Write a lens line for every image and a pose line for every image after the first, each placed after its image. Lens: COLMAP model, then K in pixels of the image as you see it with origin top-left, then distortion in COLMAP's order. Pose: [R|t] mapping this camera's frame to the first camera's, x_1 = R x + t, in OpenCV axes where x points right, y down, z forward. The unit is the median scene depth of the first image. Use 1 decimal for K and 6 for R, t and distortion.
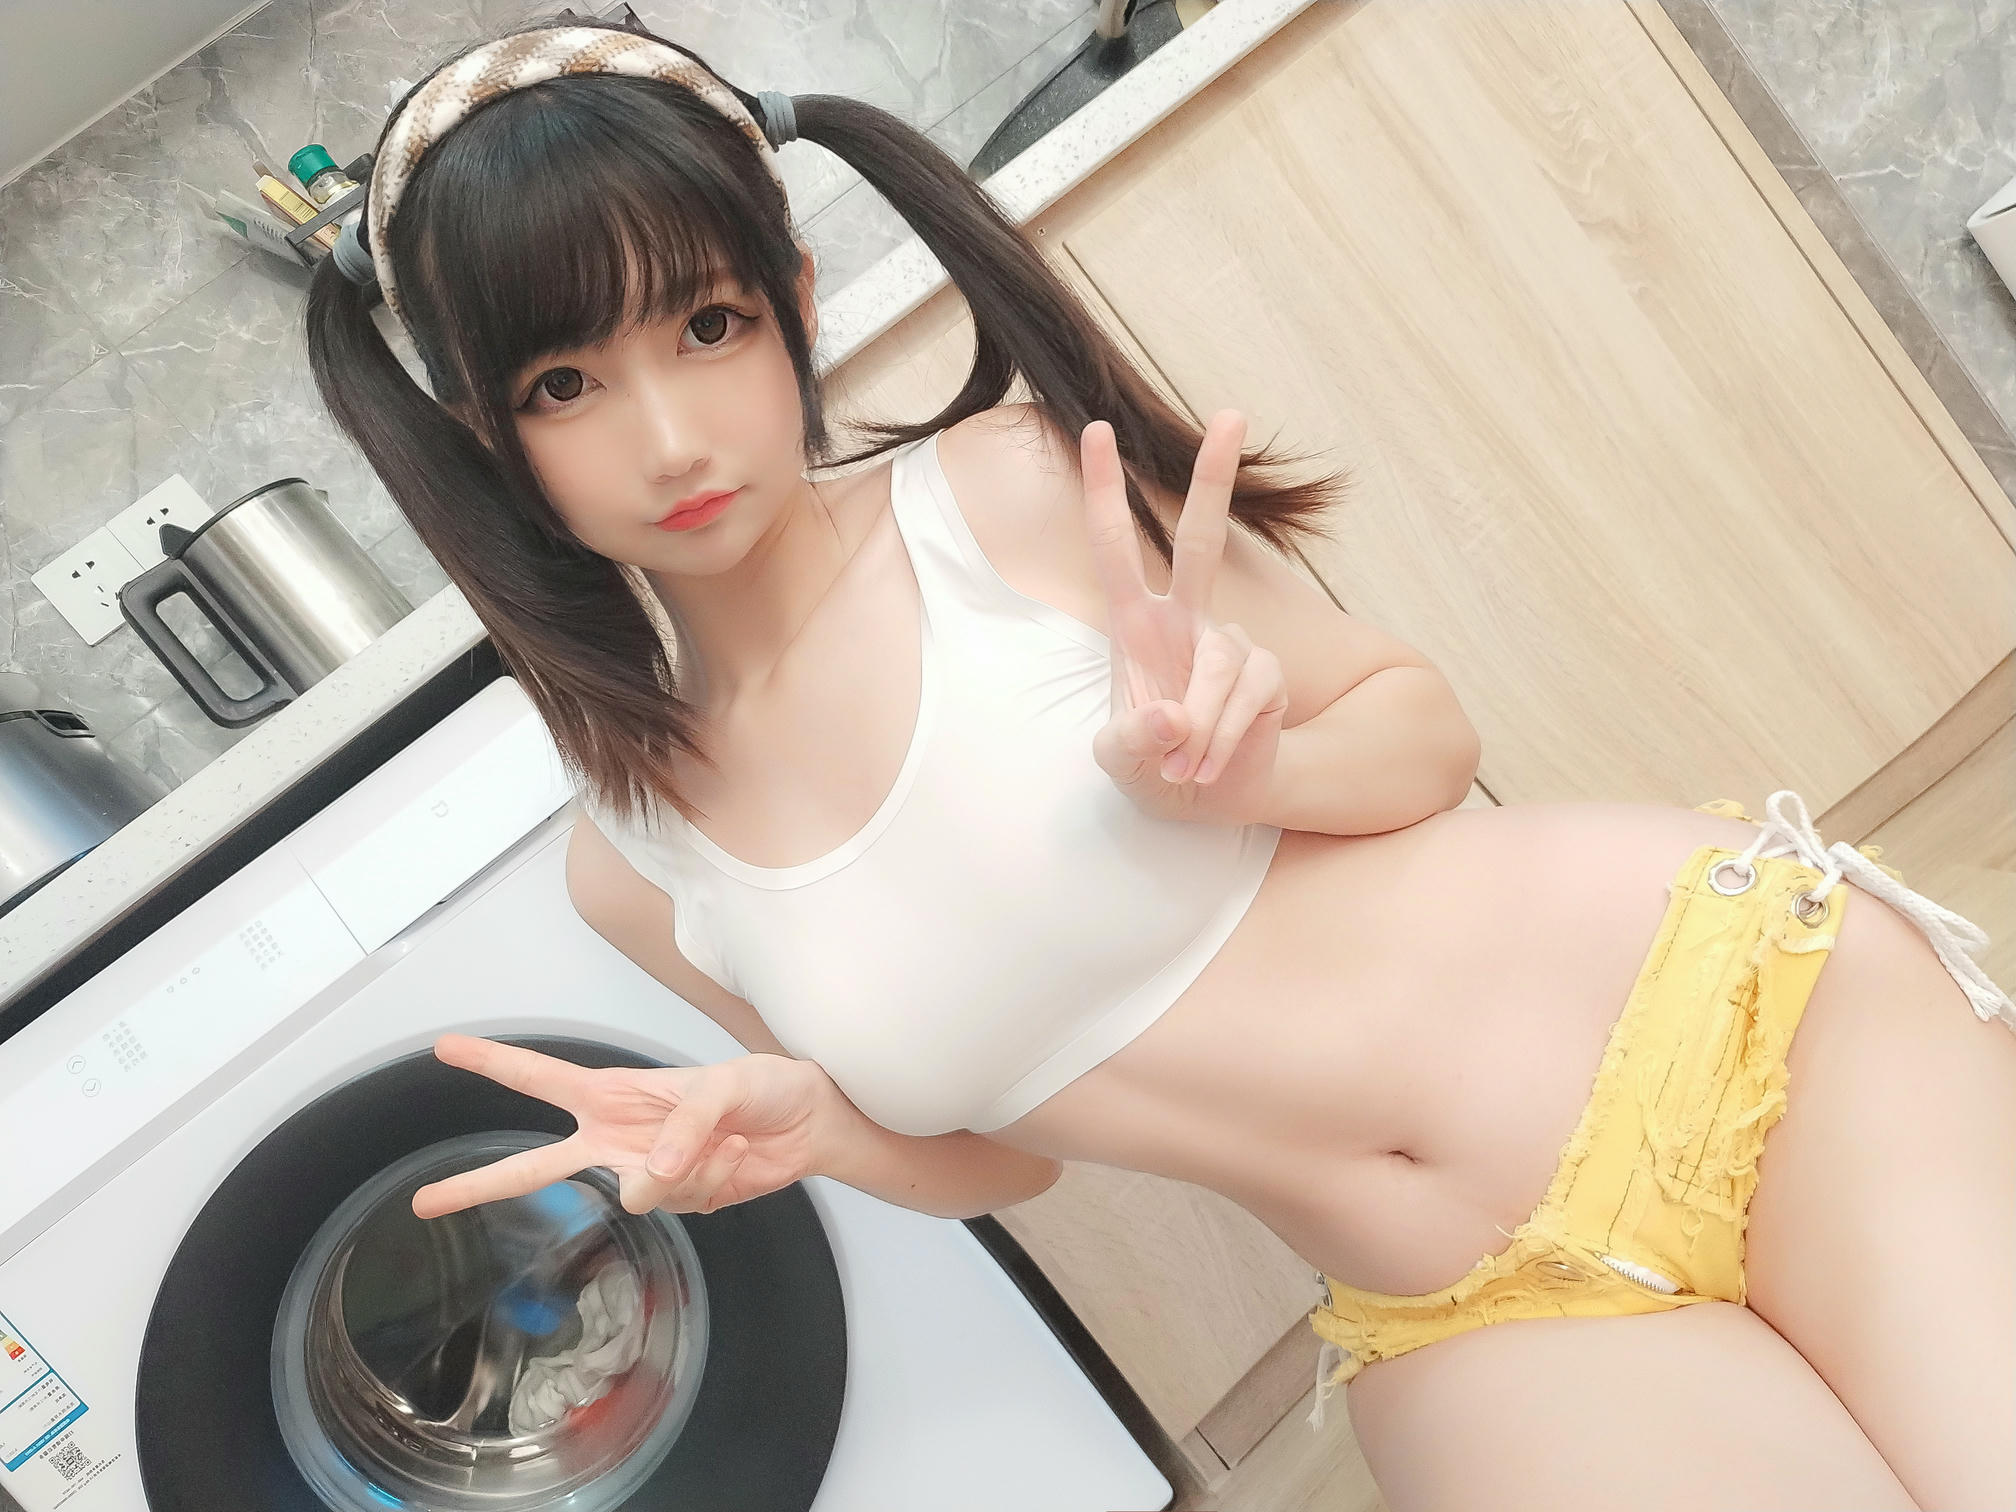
lens RADIAL K [[1589.3, 0, 1008.0], [0, 1589.3, 756.0], [0, 0, 1]] dist [0.051565, -0.039273]
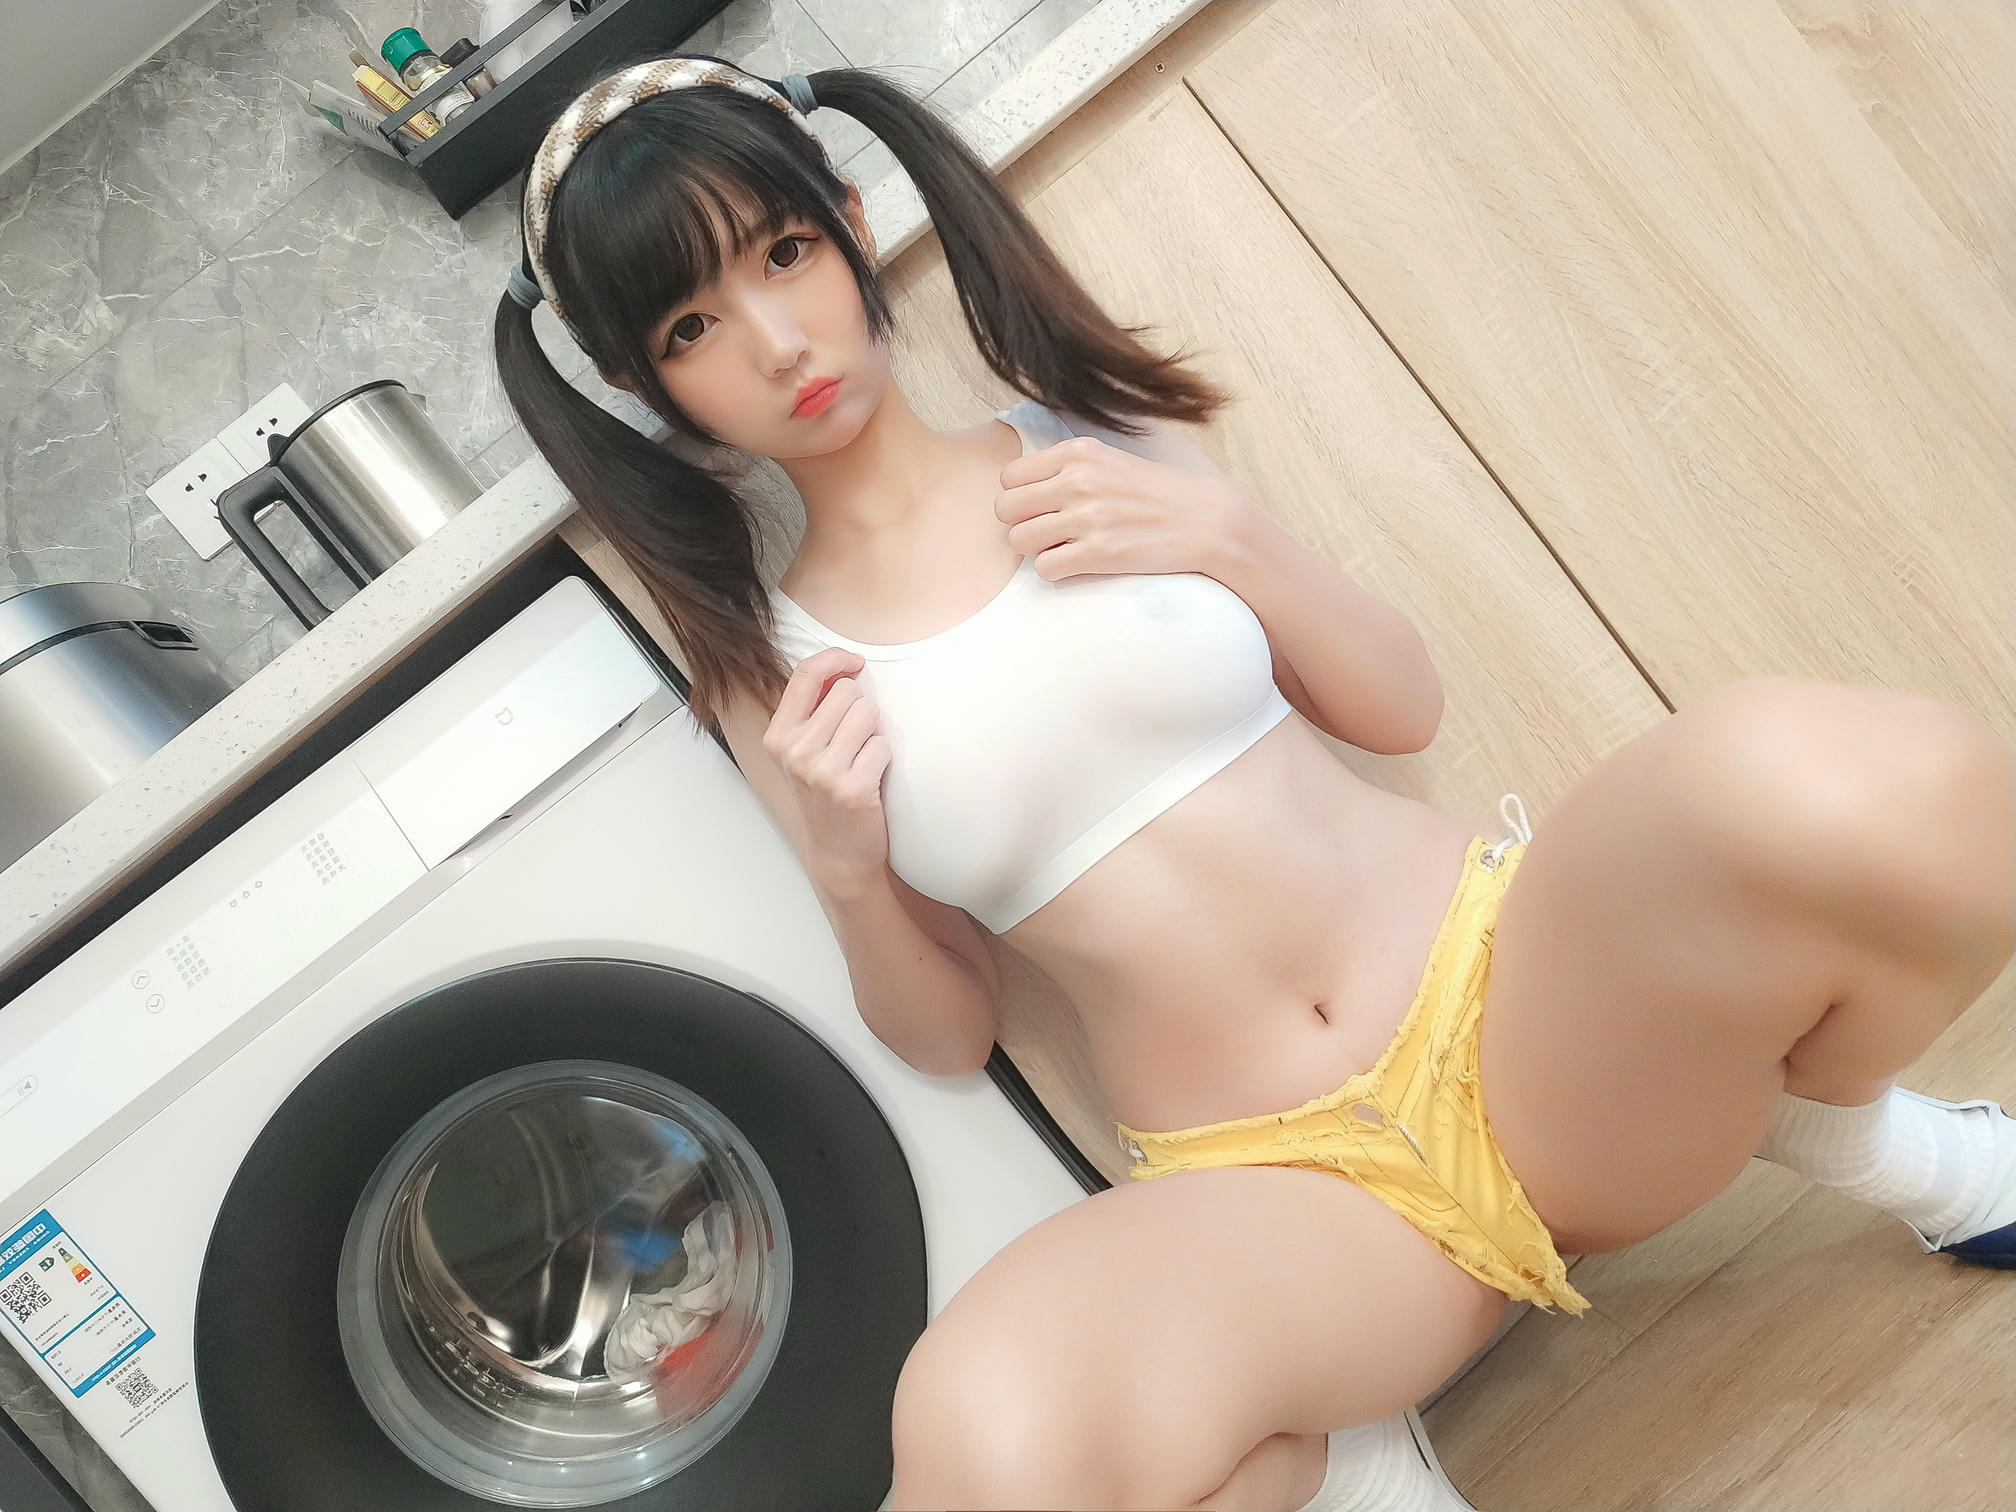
lens RADIAL K [[1589.3, 0, 1008.0], [0, 1589.3, 756.0], [0, 0, 1]] dist [0.051565, -0.039273]
pose [[0.993207, 0.002084, -0.116338, 0.035835], [0.002180, 0.999331, 0.036510, 0.017626], [0.116336, -0.036515, 0.992538, 0.081044]]
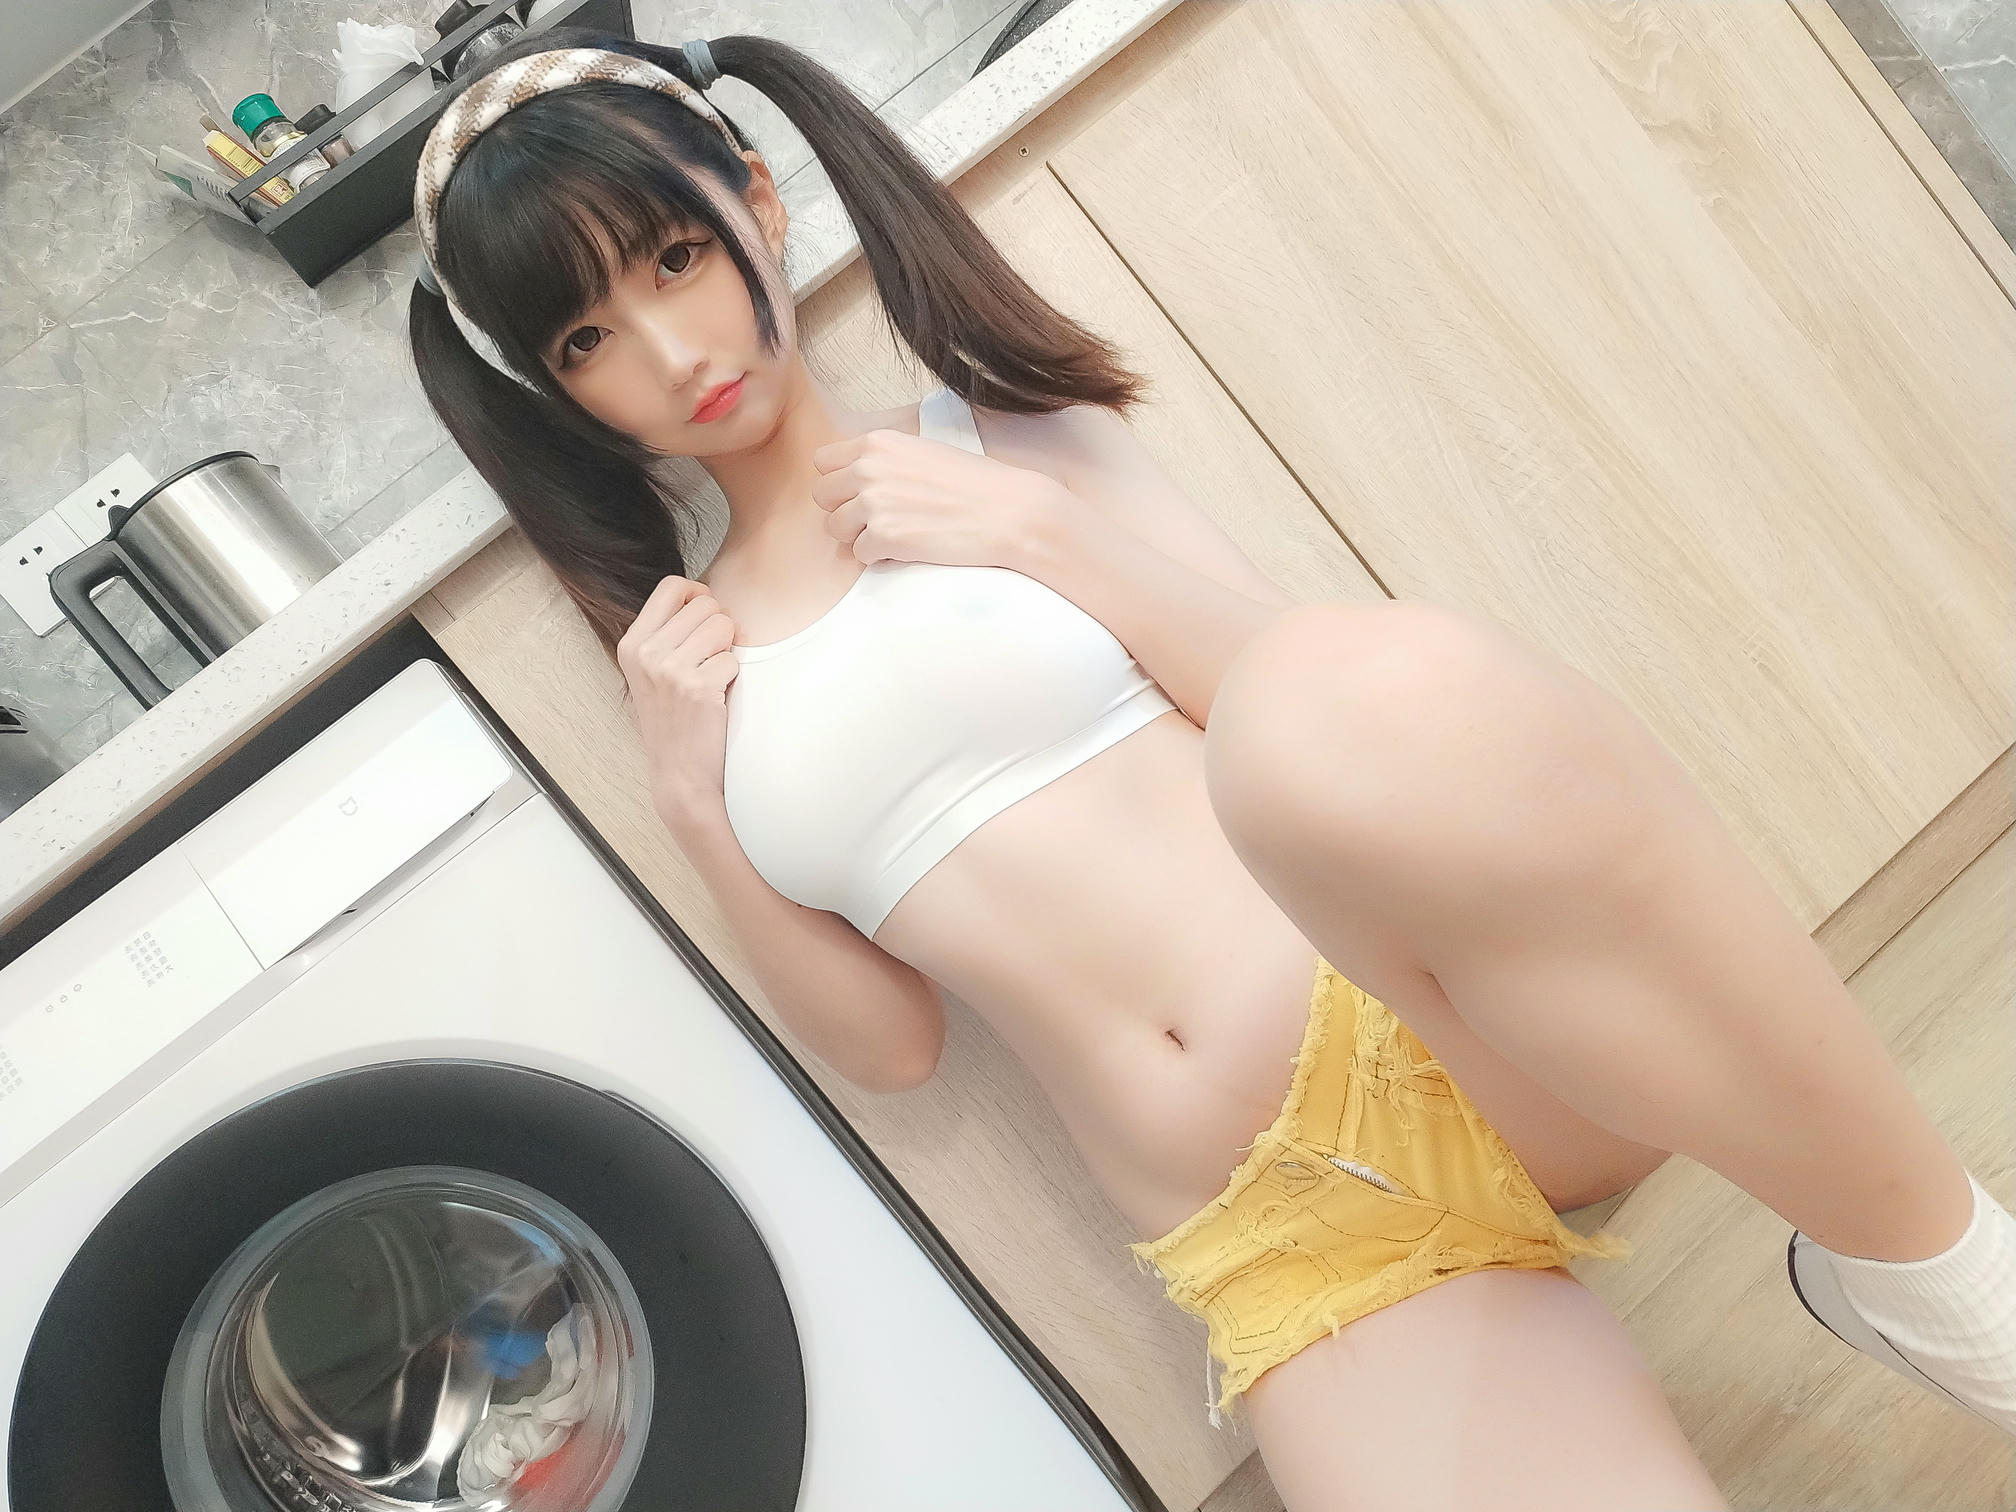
lens RADIAL K [[1589.3, 0, 1008.0], [0, 1589.3, 756.0], [0, 0, 1]] dist [0.051565, -0.039273]
pose [[0.998536, -0.009322, -0.053286, 0.048425], [0.009440, 0.999954, 0.001953, 0.005194], [0.053265, -0.002453, 0.998577, 0.094935]]
